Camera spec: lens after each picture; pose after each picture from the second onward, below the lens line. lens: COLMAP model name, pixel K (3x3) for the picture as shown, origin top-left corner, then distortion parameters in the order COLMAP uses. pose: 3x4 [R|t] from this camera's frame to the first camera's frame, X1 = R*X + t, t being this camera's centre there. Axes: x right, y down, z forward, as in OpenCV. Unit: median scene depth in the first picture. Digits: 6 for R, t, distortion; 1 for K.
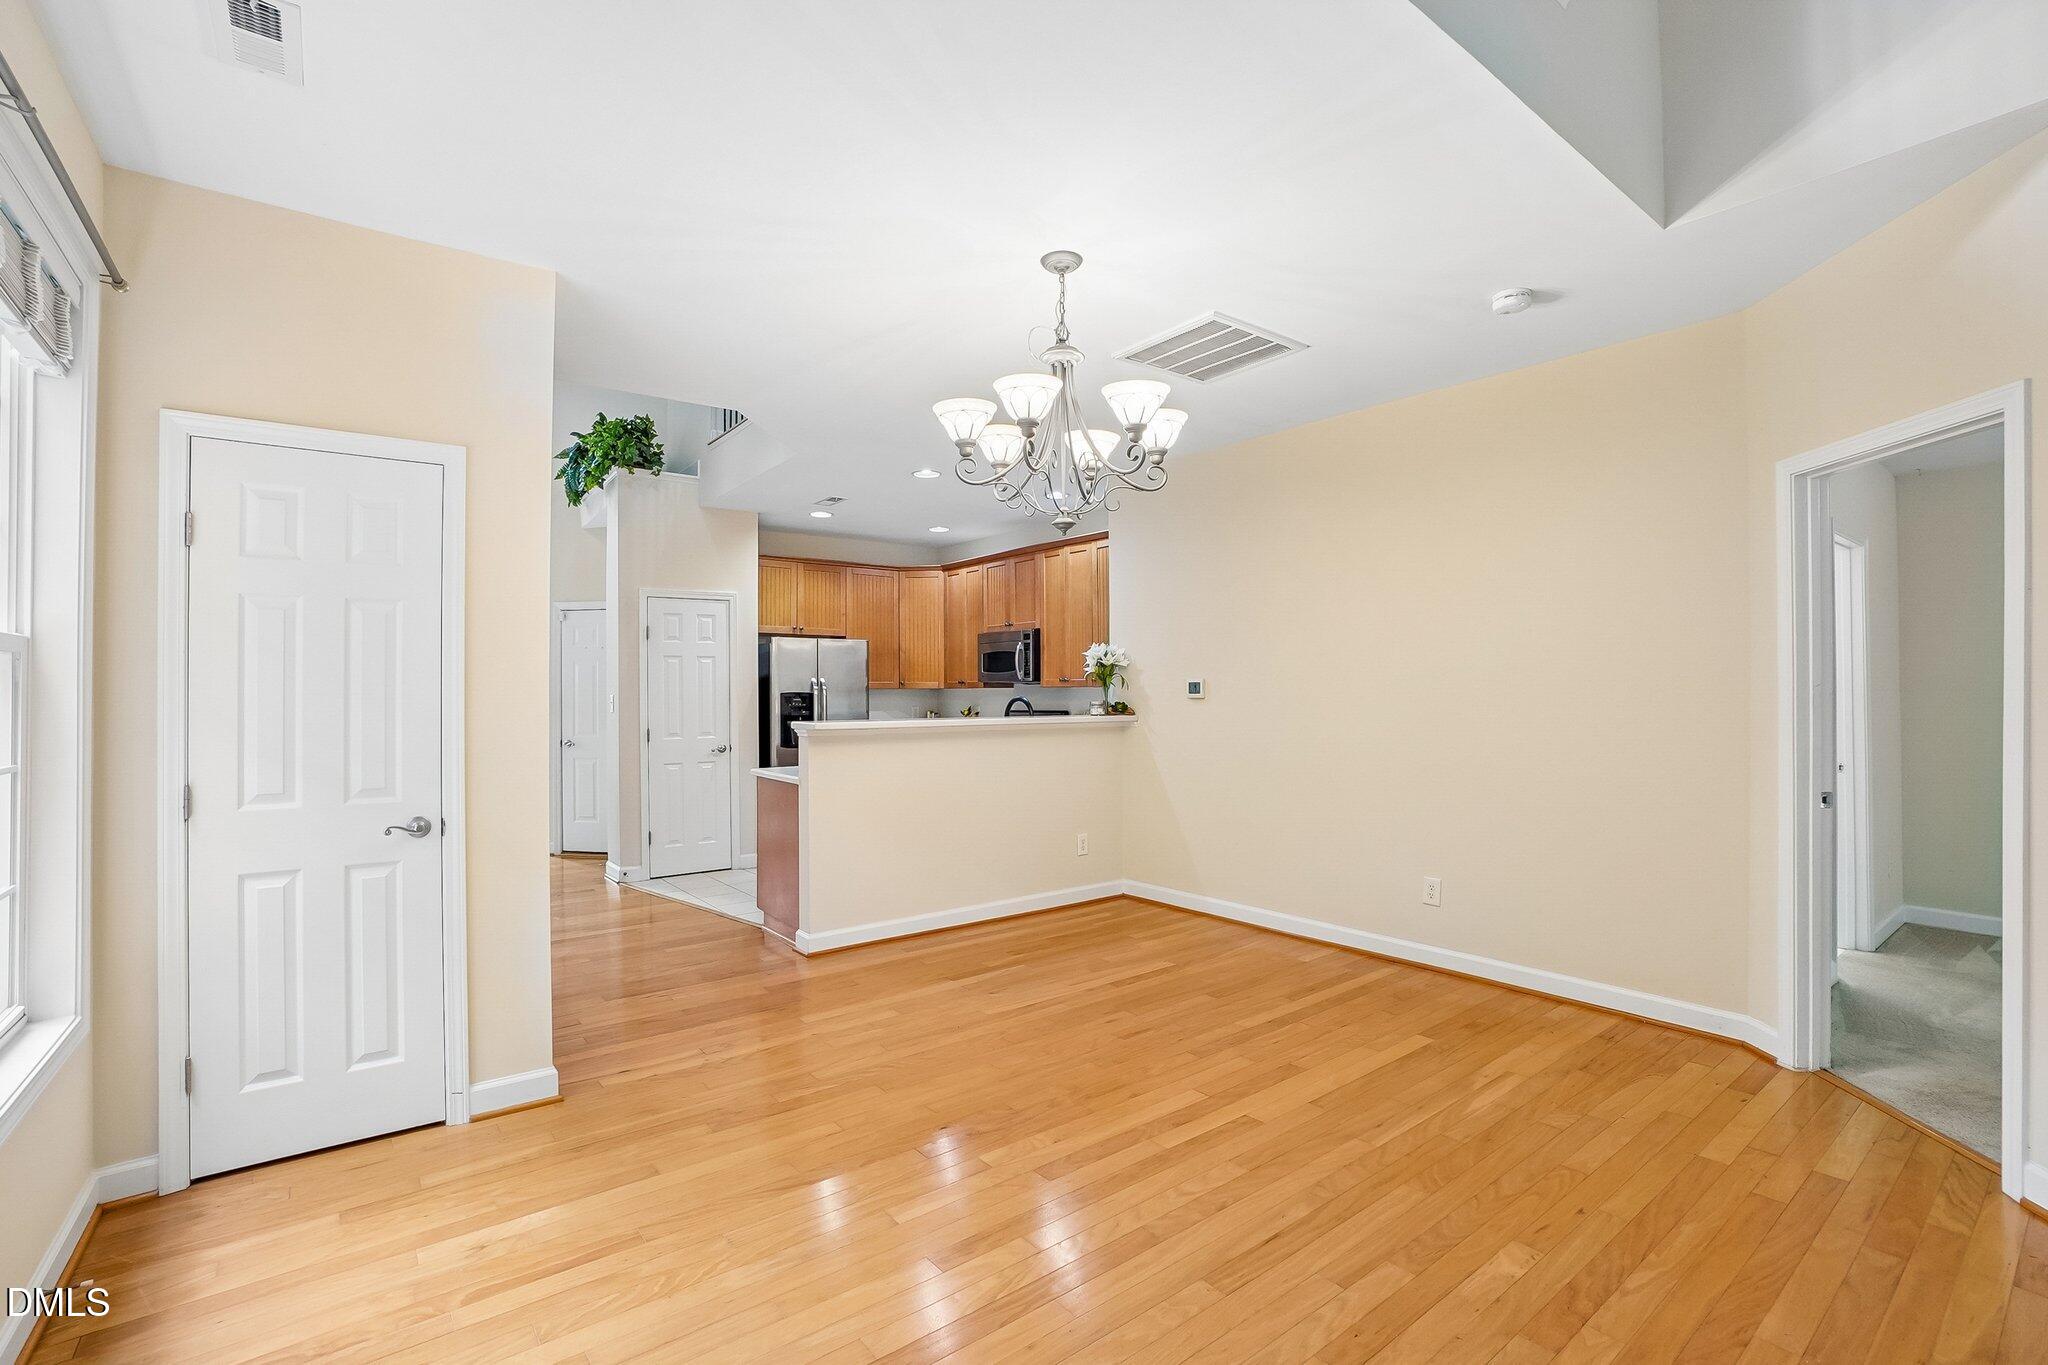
lens RADIAL K [[911.4, 0, 1012.6], [0, 911.4, 685.6], [0, 0, 1]] dist [-0.071558, 0.025932]
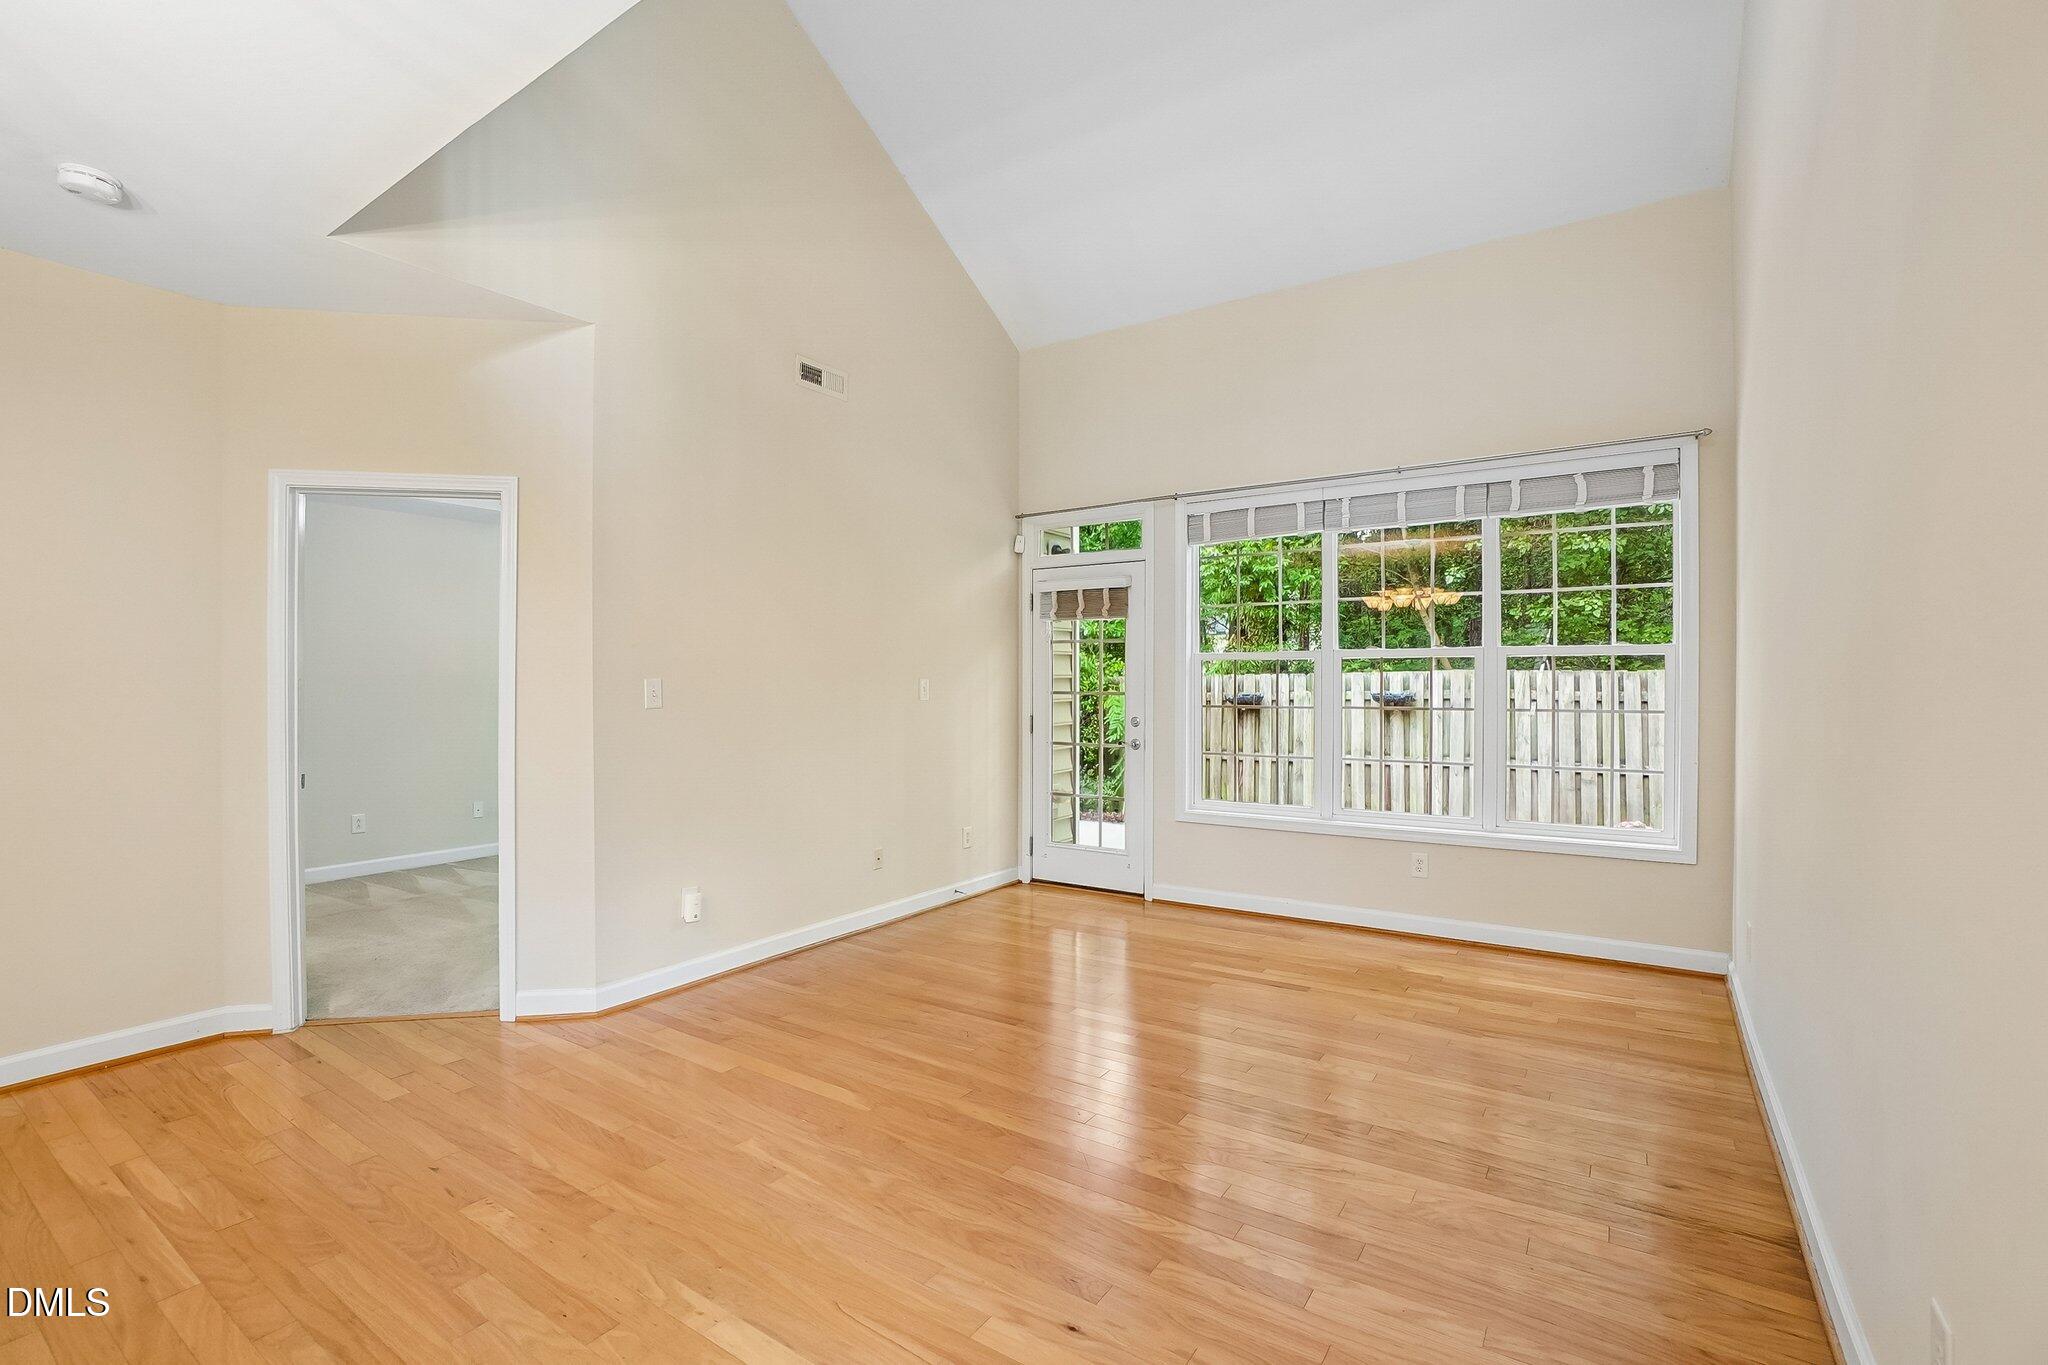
lens RADIAL K [[930.3, 0, 1015.2], [0, 930.3, 687.1], [0, 0, 1]] dist [-0.056907, 0.019926]
pose [[-0.312933, -0.004370, 0.949765, -0.233536], [-0.002699, 0.999989, 0.003712, 0.002873], [-0.949771, -0.001402, -0.312942, 0.256770]]
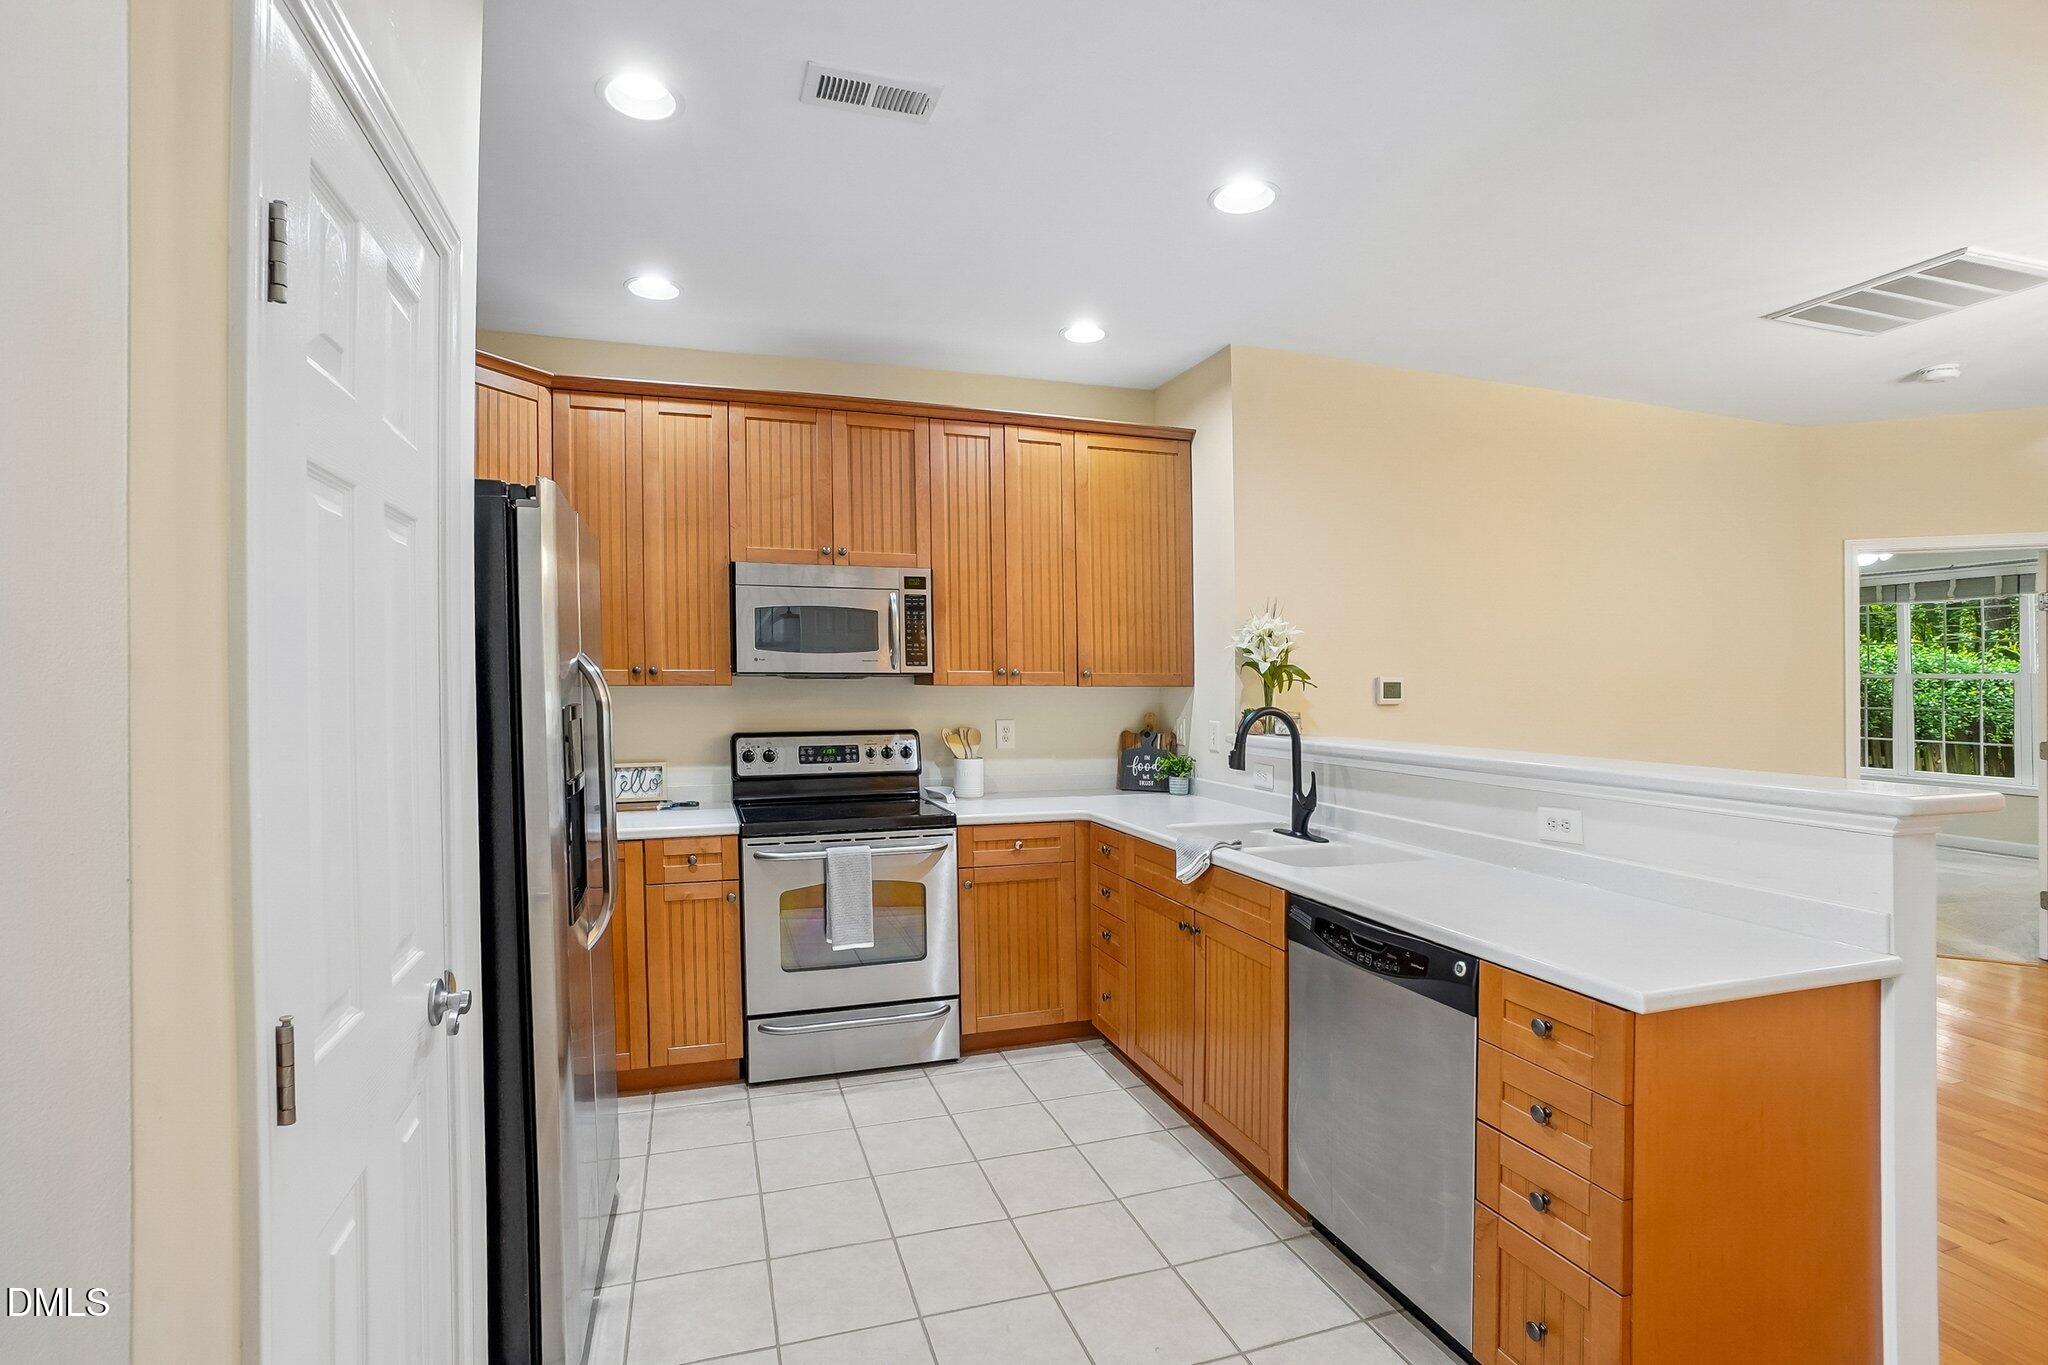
lens RADIAL K [[935.0, 0, 1000.6], [0, 935.0, 675.2], [0, 0, 1]] dist [-0.039558, 0.000971]
pose [[0.345397, 0.012699, 0.938371, -0.549255], [-0.009643, 0.999904, -0.009983, 0.000526], [-0.938407, -0.005600, 0.345486, 0.967822]]
